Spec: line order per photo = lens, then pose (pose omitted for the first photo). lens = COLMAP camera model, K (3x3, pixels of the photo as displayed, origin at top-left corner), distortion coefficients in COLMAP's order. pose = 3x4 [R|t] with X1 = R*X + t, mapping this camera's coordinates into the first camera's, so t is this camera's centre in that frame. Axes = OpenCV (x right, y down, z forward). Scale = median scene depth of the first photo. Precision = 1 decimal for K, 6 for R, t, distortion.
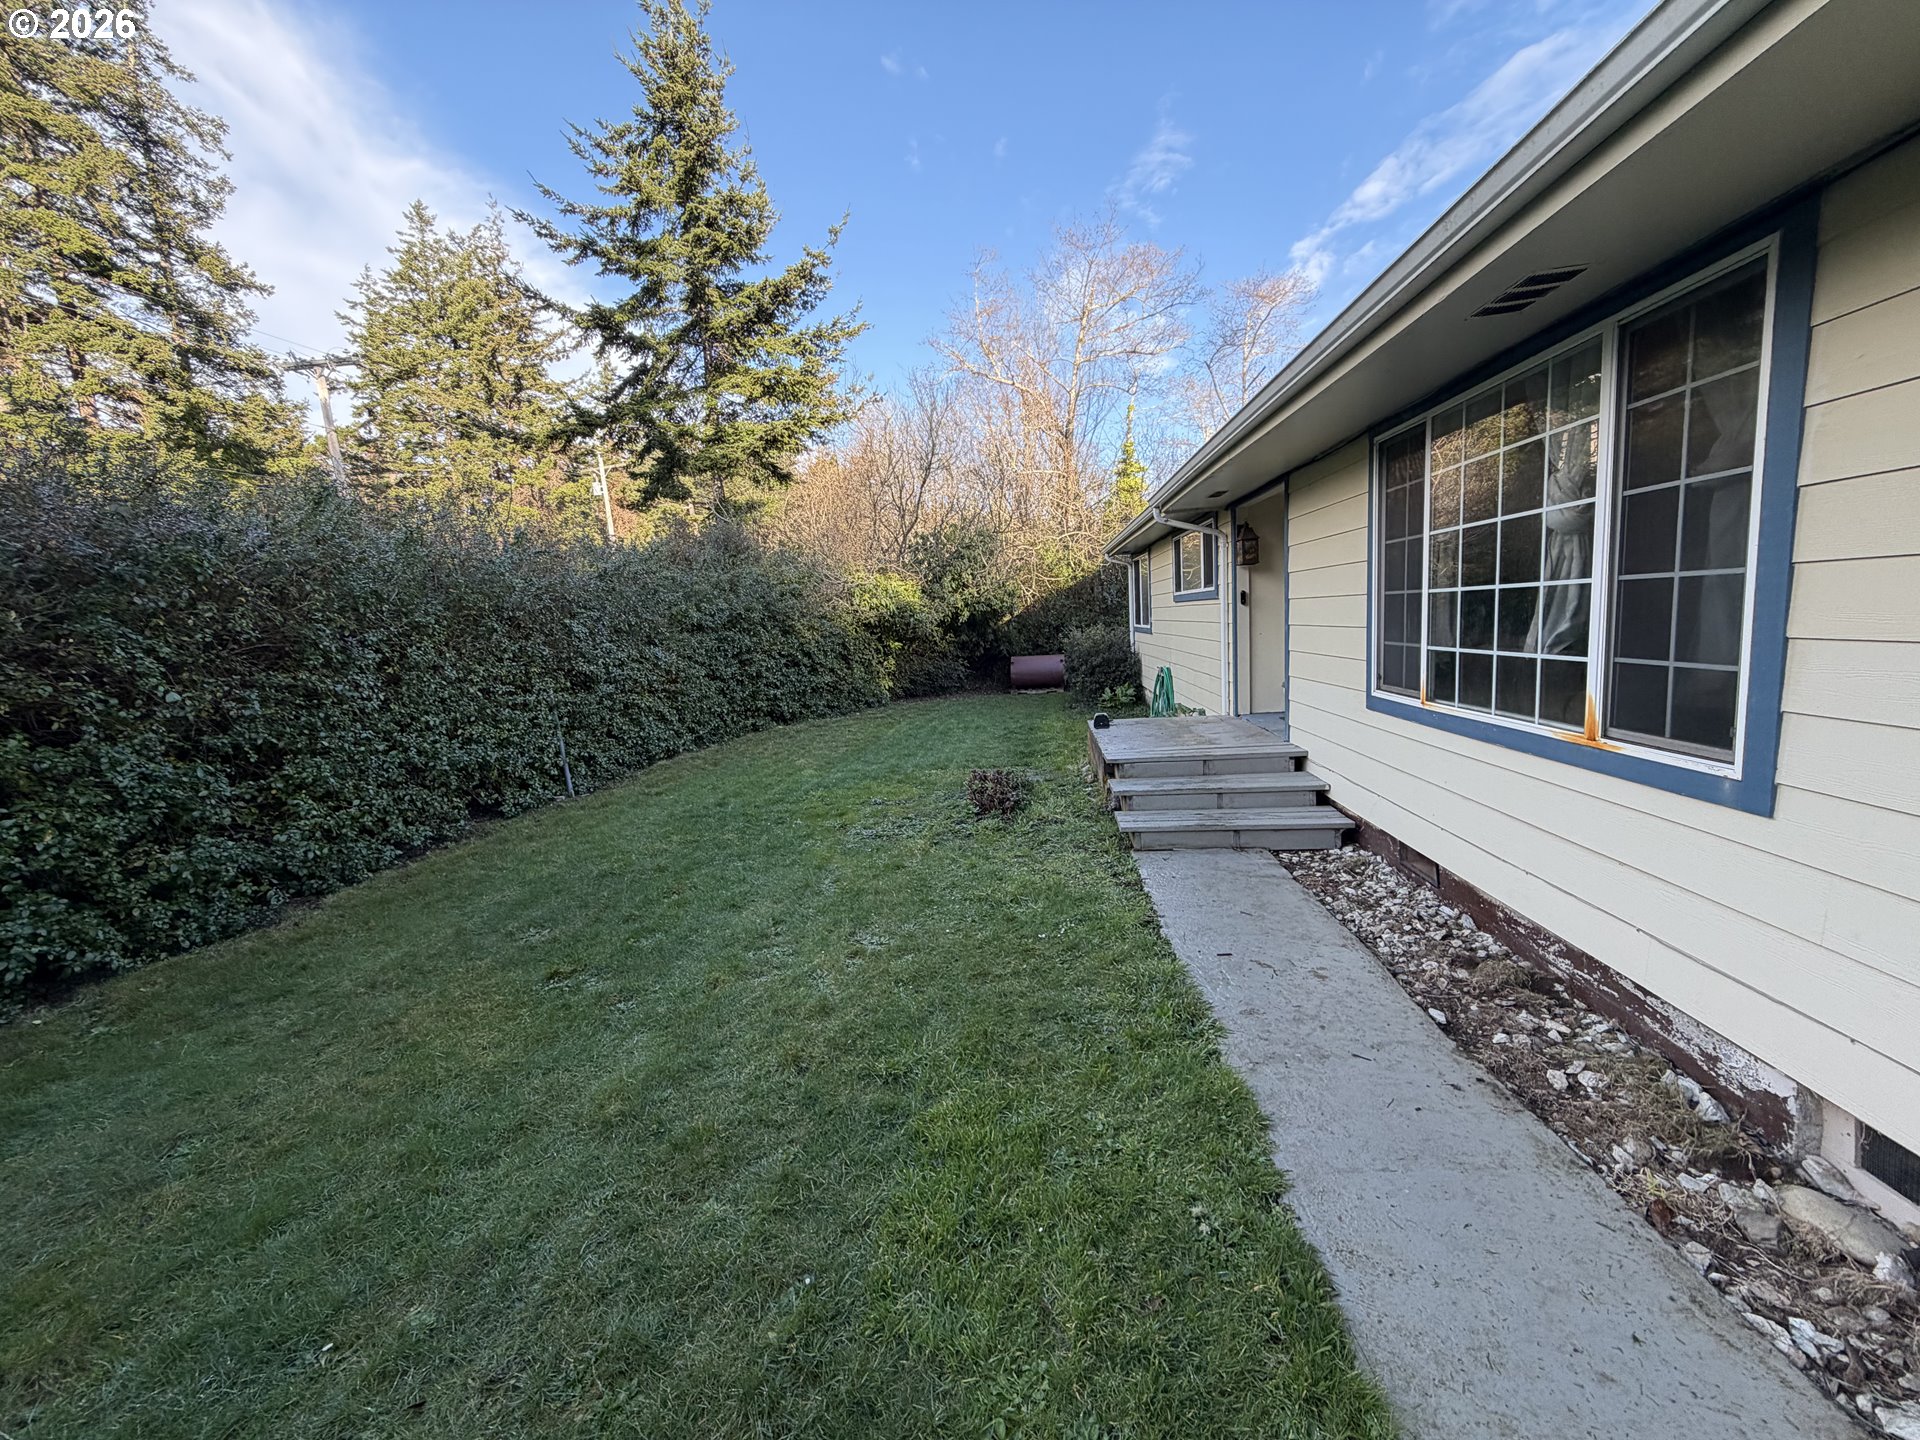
lens RADIAL K [[766.1, 0, 971.3], [0, 766.1, 712.2], [0, 0, 1]] dist [-0.005187, -0.000580]
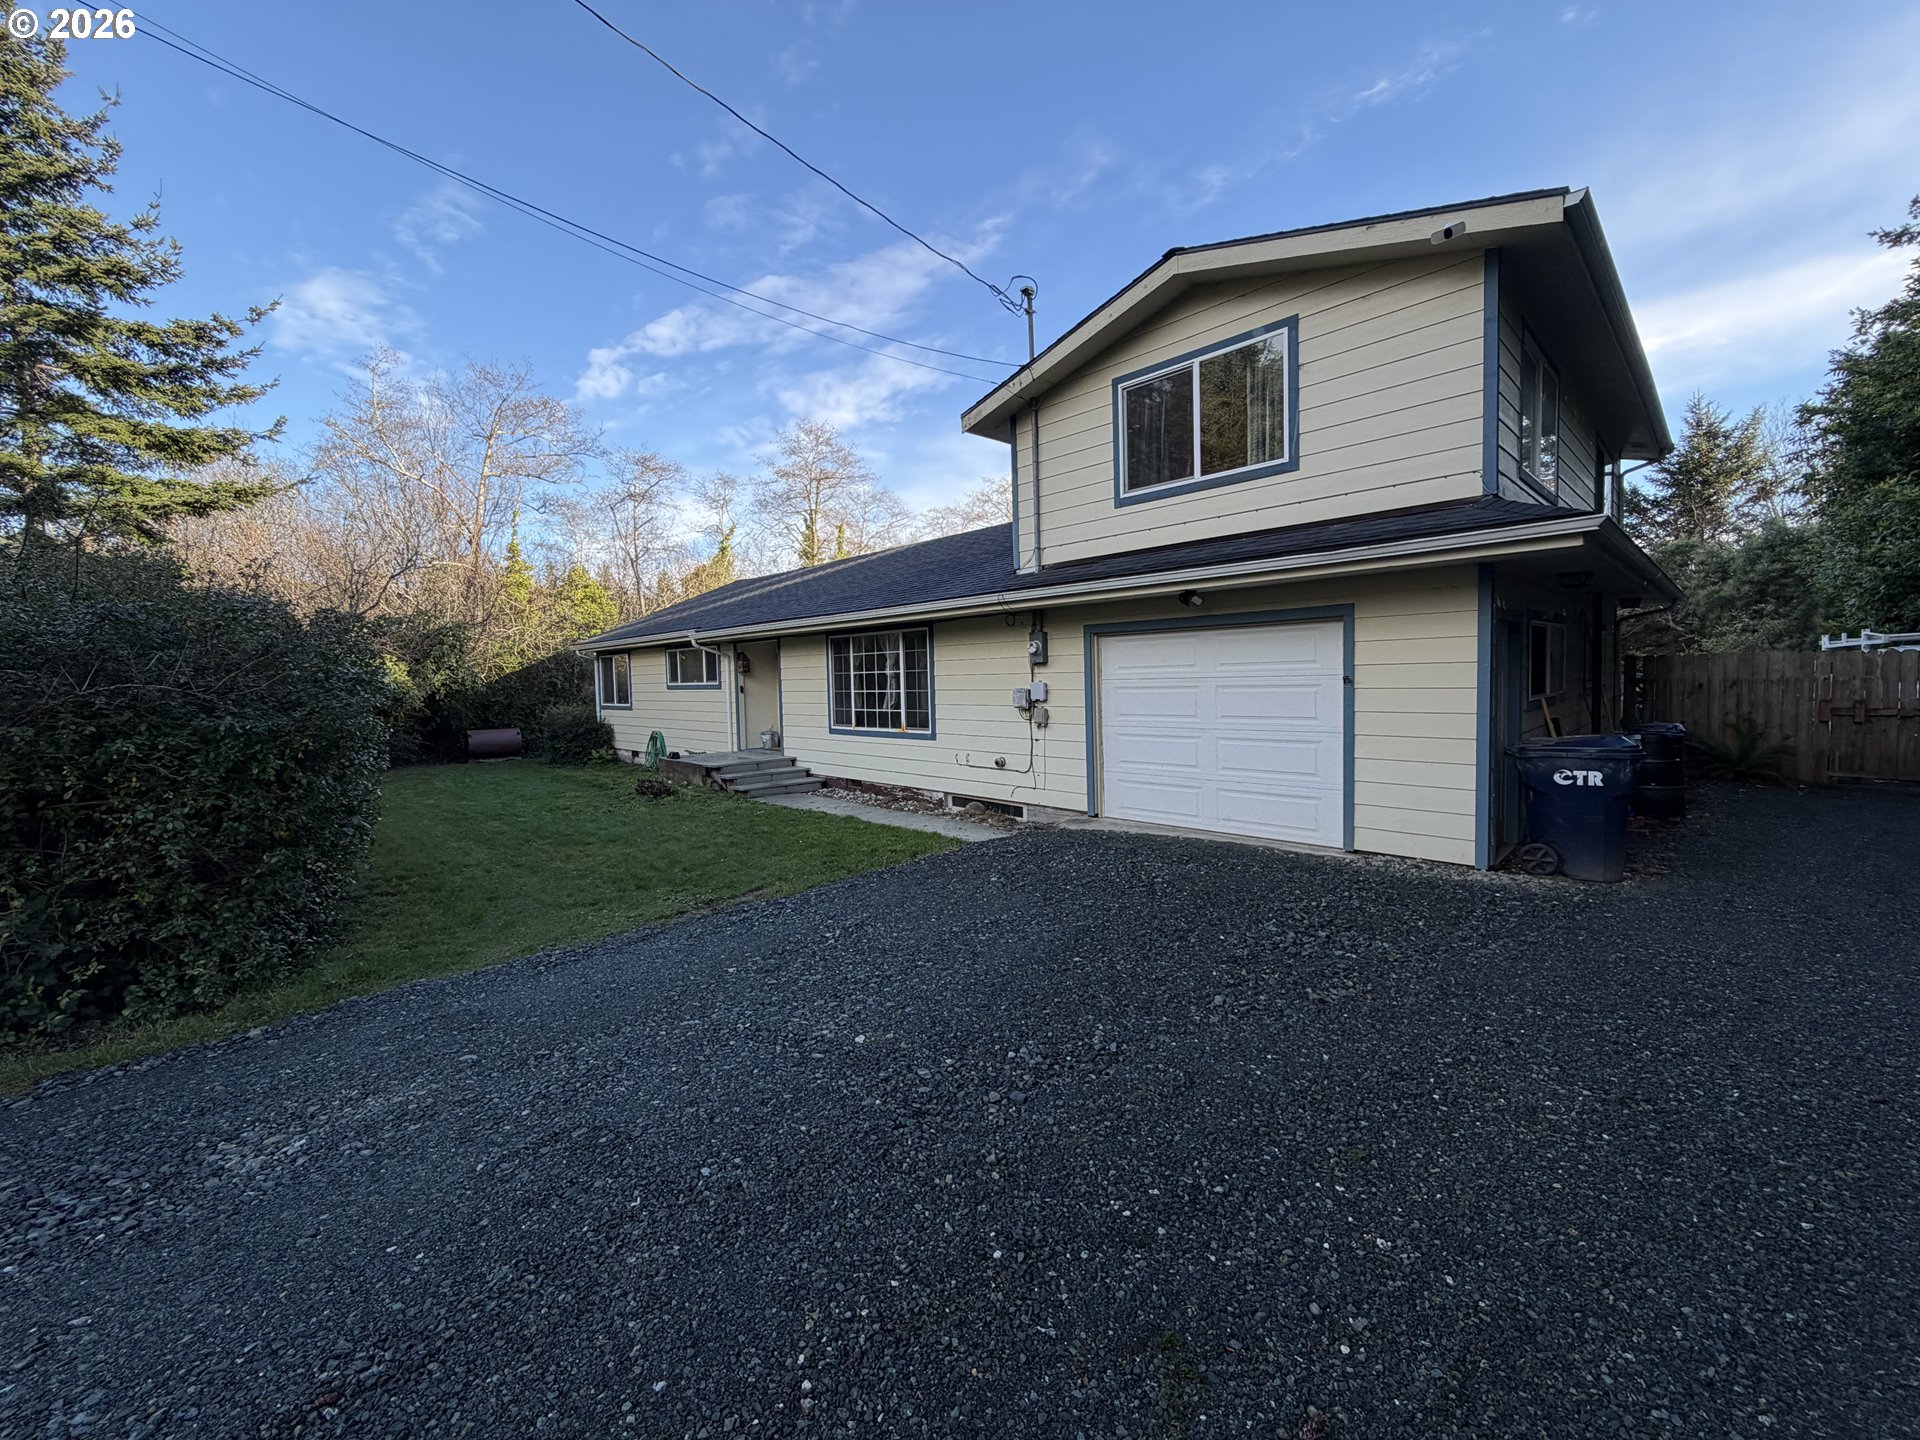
lens RADIAL K [[766.1, 0, 957.9], [0, 766.1, 718.8], [0, 0, 1]] dist [-0.005187, -0.000580]
pose [[0.667696, -0.001233, 0.744433, -0.683736], [0.075972, 0.994891, -0.066492, 0.090411], [-0.740548, 0.100952, 0.664378, -0.648926]]
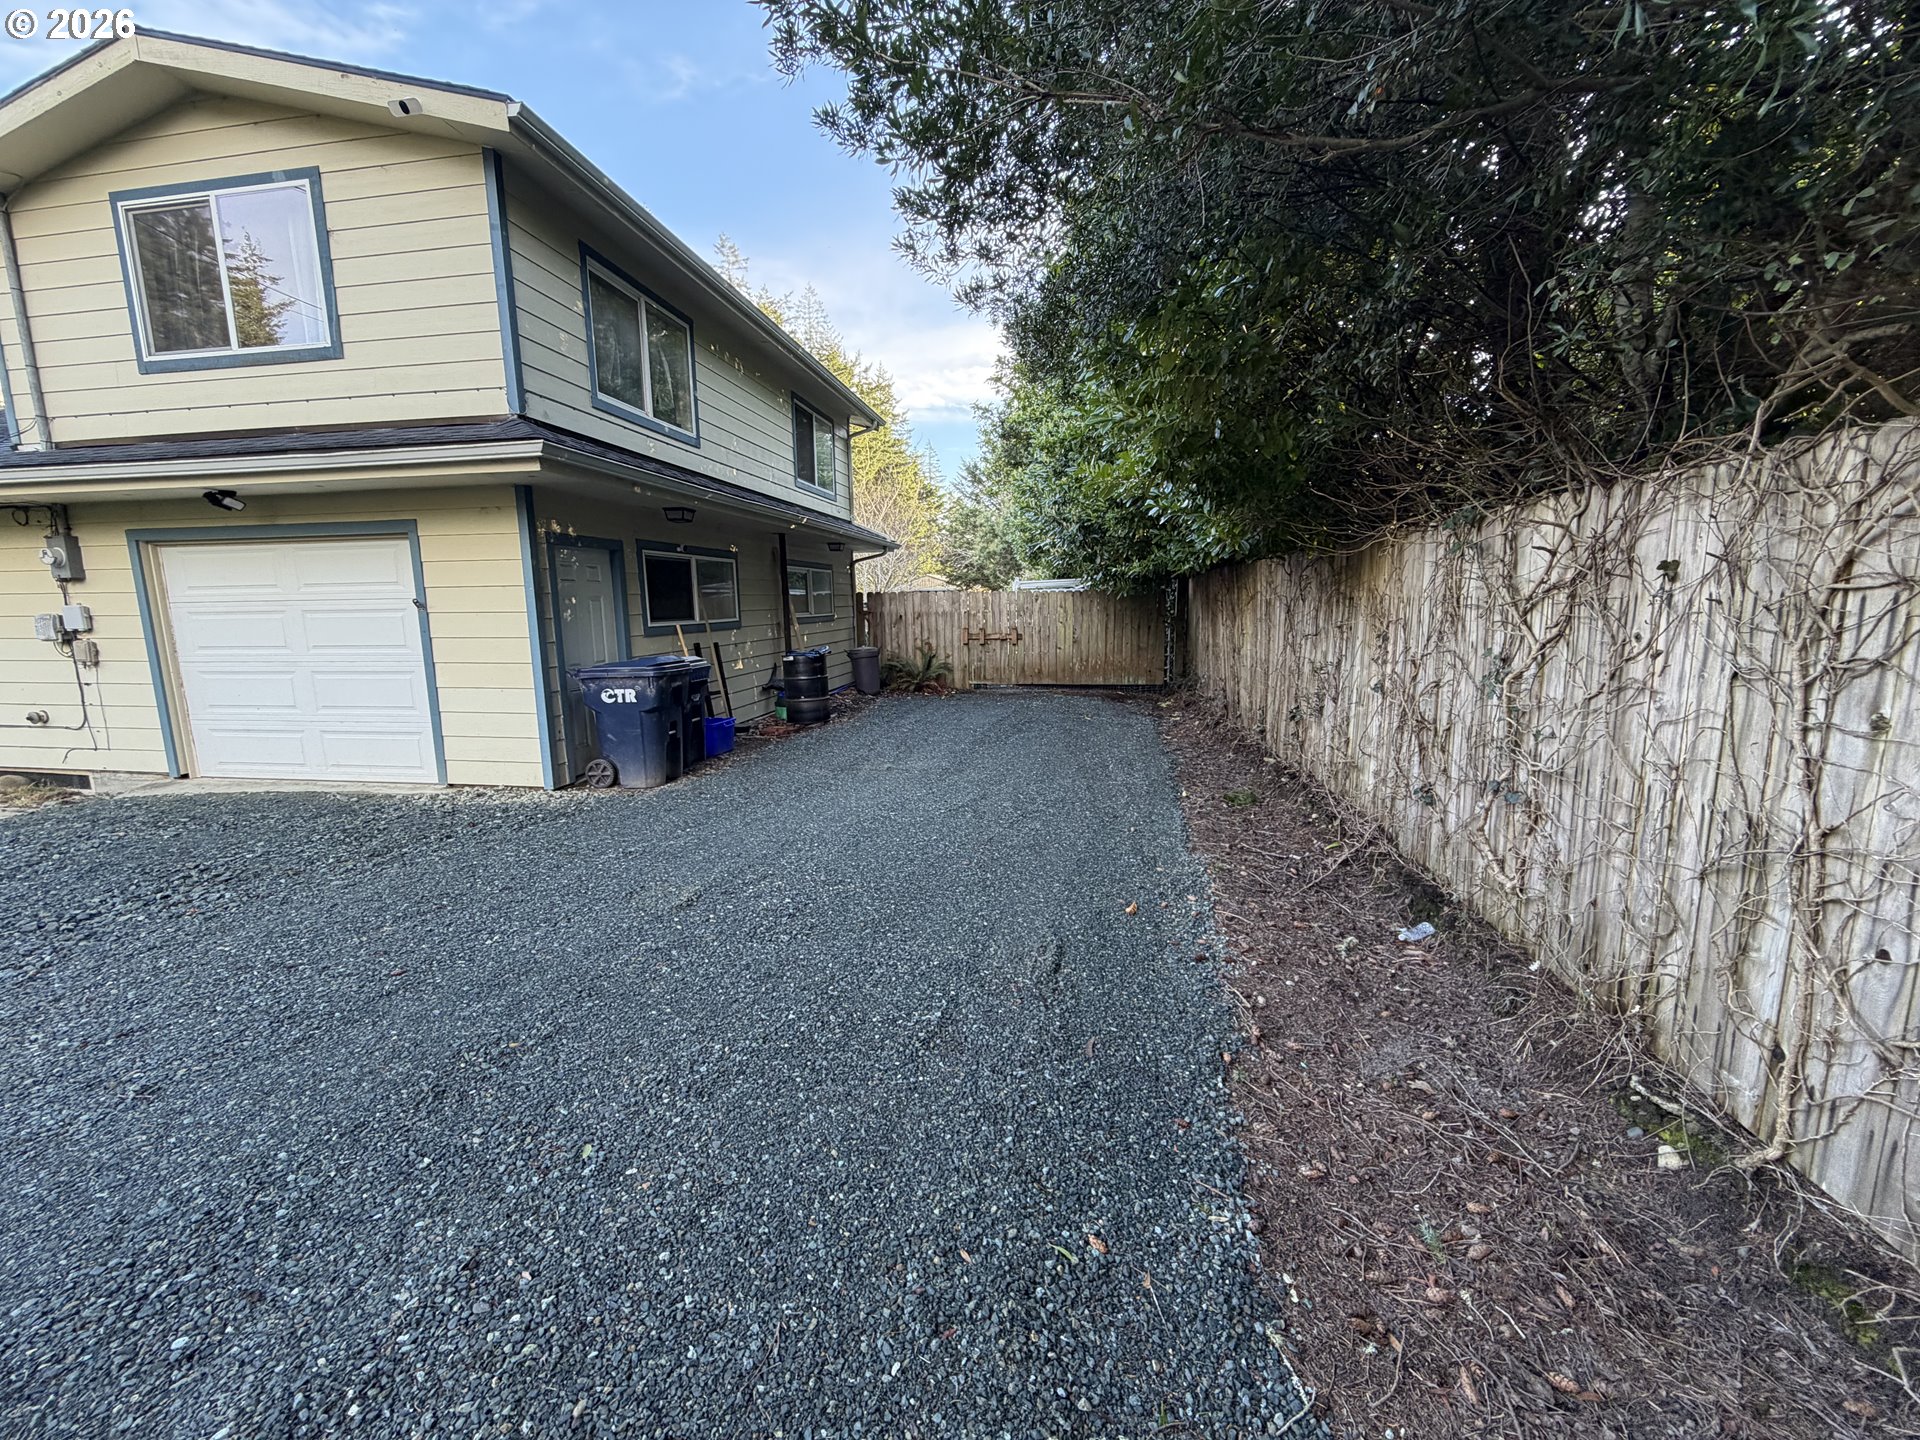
lens RADIAL K [[766.1, 0, 971.0], [0, 766.1, 722.8], [0, 0, 1]] dist [-0.005187, -0.000580]
pose [[0.082780, -0.098553, 0.991683, -0.506154], [0.123136, 0.988484, 0.087956, 0.145392], [-0.988931, 0.114830, 0.093962, -1.026850]]
